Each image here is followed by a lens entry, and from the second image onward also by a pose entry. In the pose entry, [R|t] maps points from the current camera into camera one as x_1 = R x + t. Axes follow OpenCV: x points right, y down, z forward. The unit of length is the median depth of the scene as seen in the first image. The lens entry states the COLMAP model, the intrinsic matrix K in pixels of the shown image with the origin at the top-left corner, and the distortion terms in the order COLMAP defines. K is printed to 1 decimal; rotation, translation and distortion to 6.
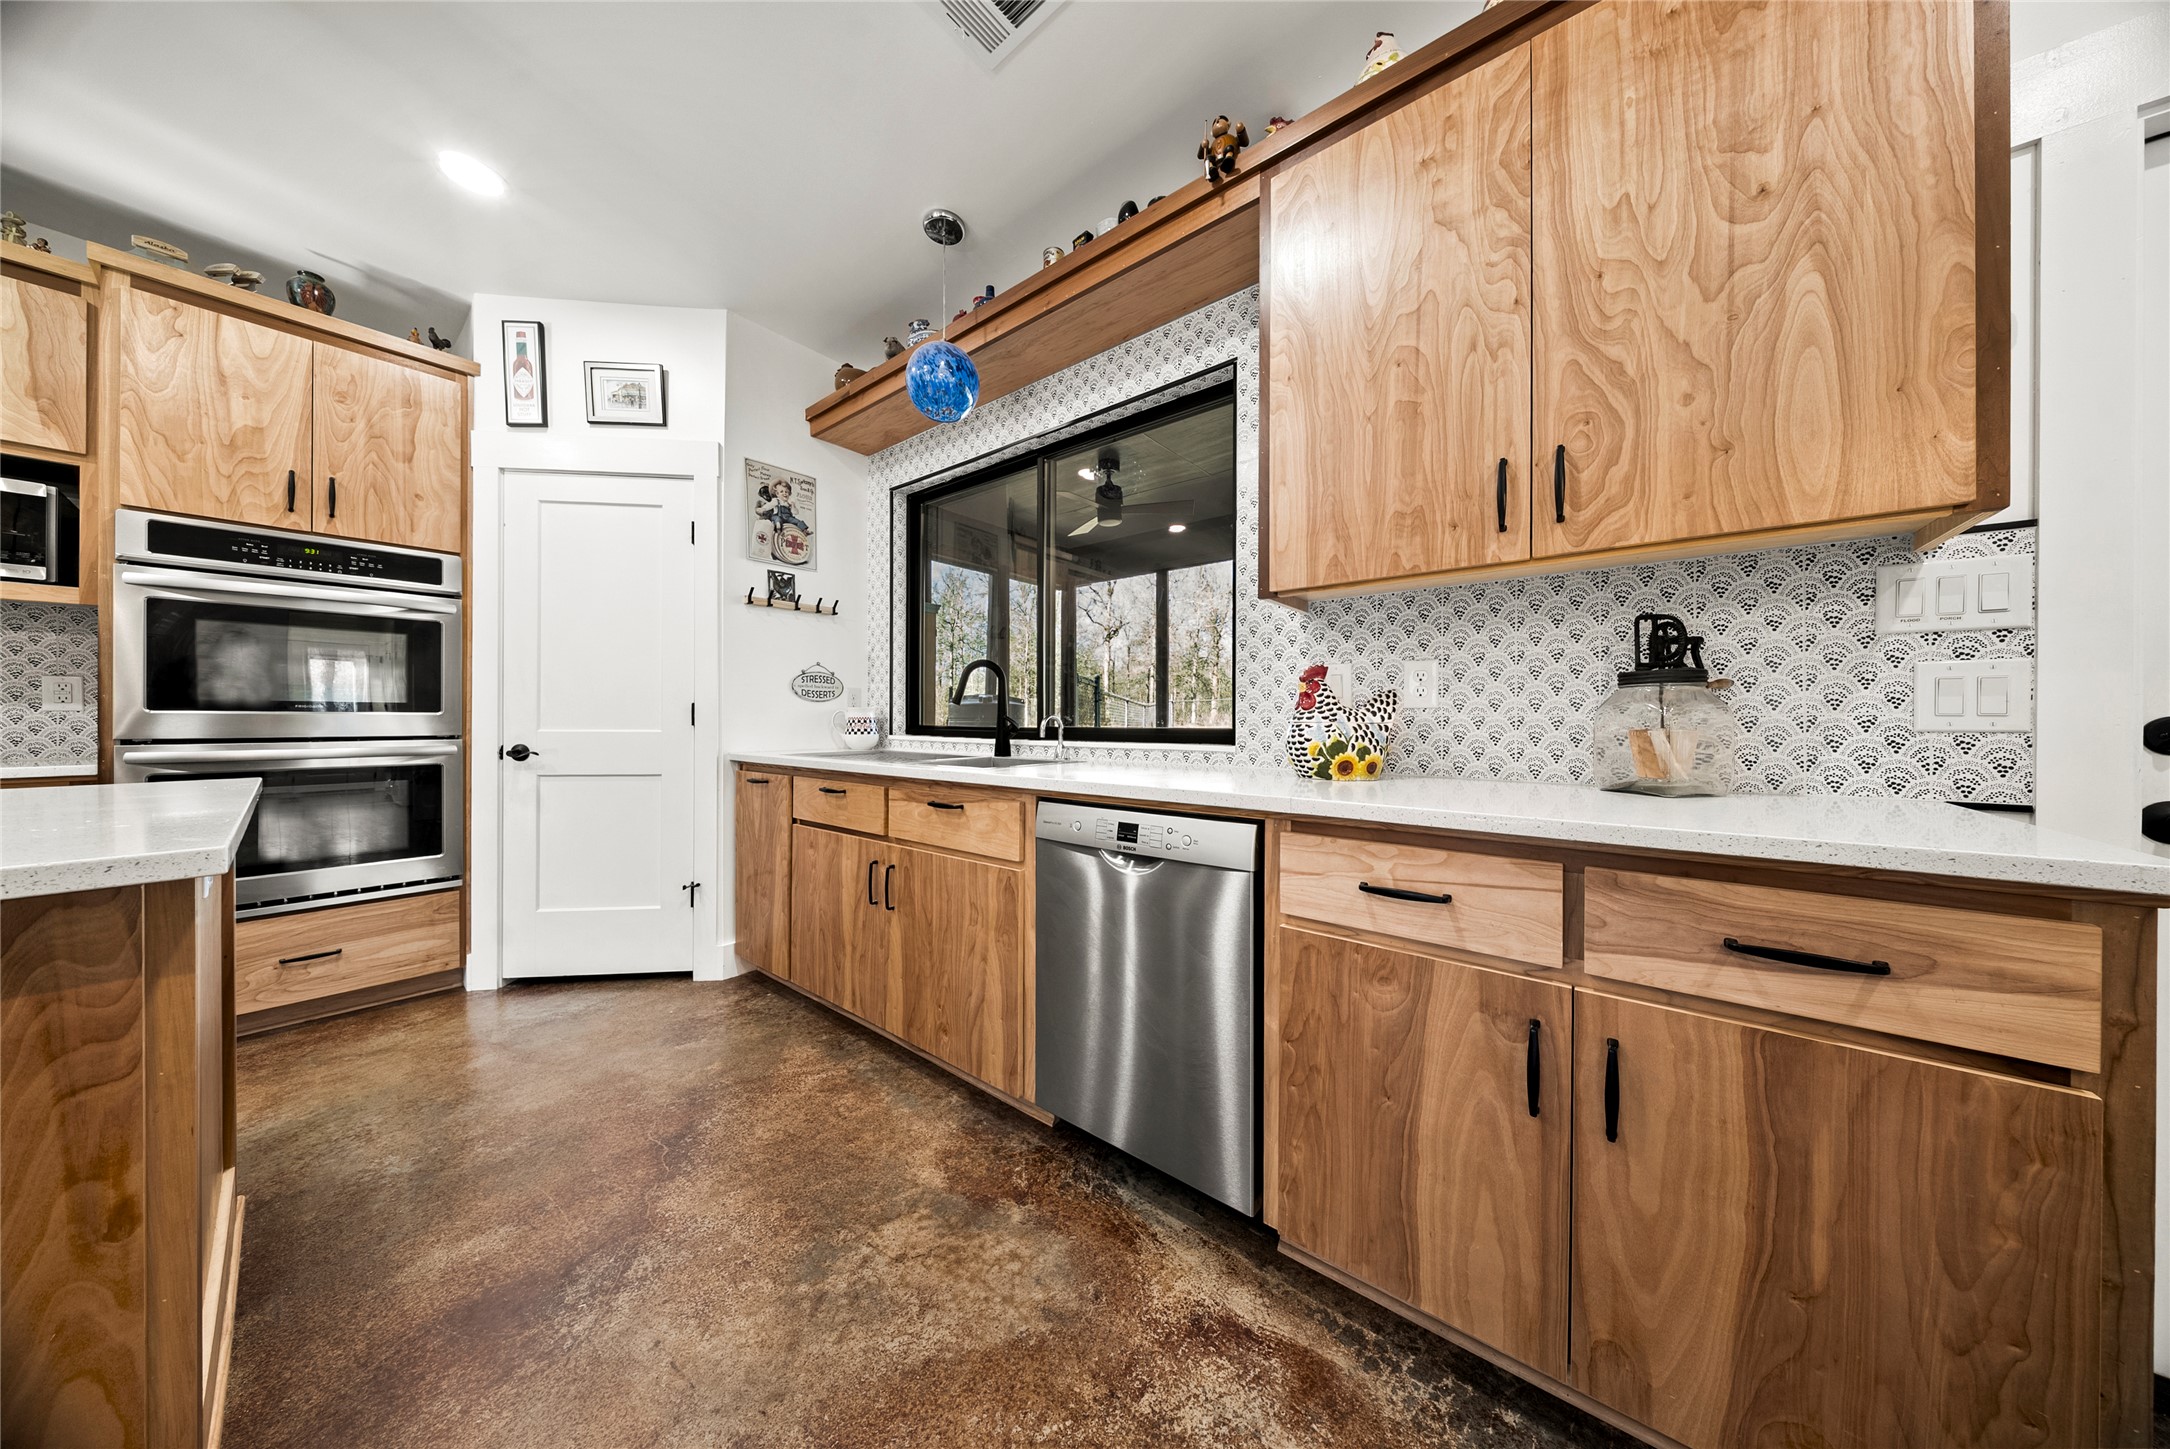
lens RADIAL K [[645.6, 0, 1090.7], [0, 645.6, 727.4], [0, 0, 1]] dist [-0.000049, 0.000005]
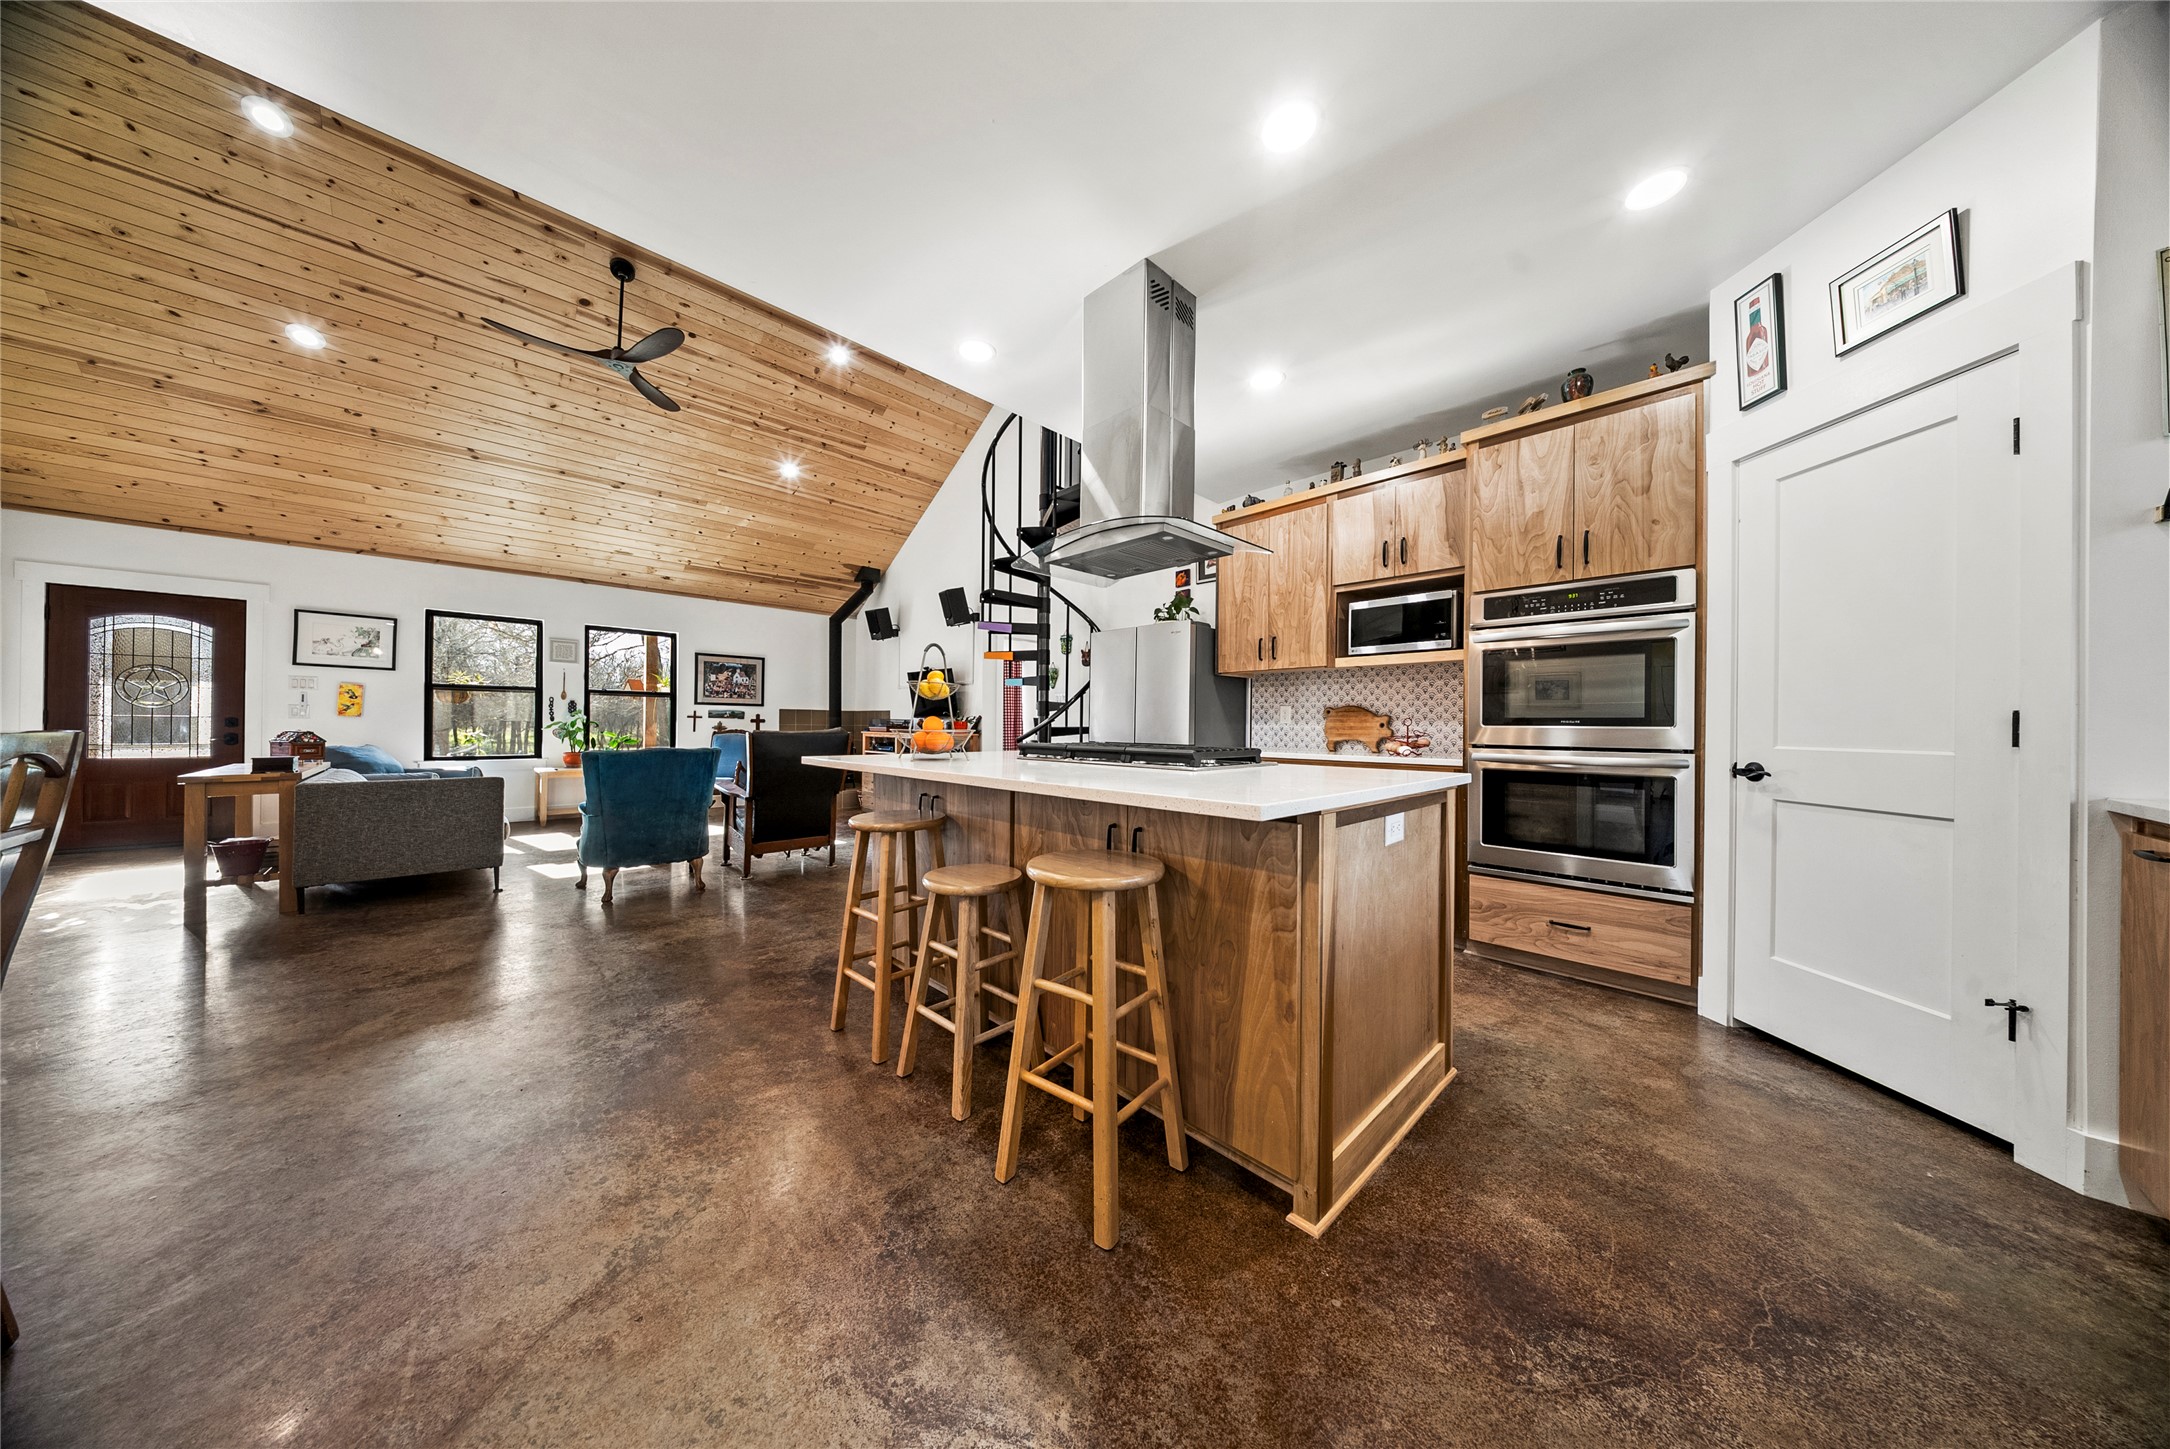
lens RADIAL K [[645.6, 0, 1090.7], [0, 645.6, 727.4], [0, 0, 1]] dist [-0.000049, 0.000005]
pose [[-0.105977, -0.000056, -0.994369, 0.103026], [-0.022055, 0.999754, 0.002294, -0.004058], [0.994124, 0.022174, -0.105952, 0.202985]]
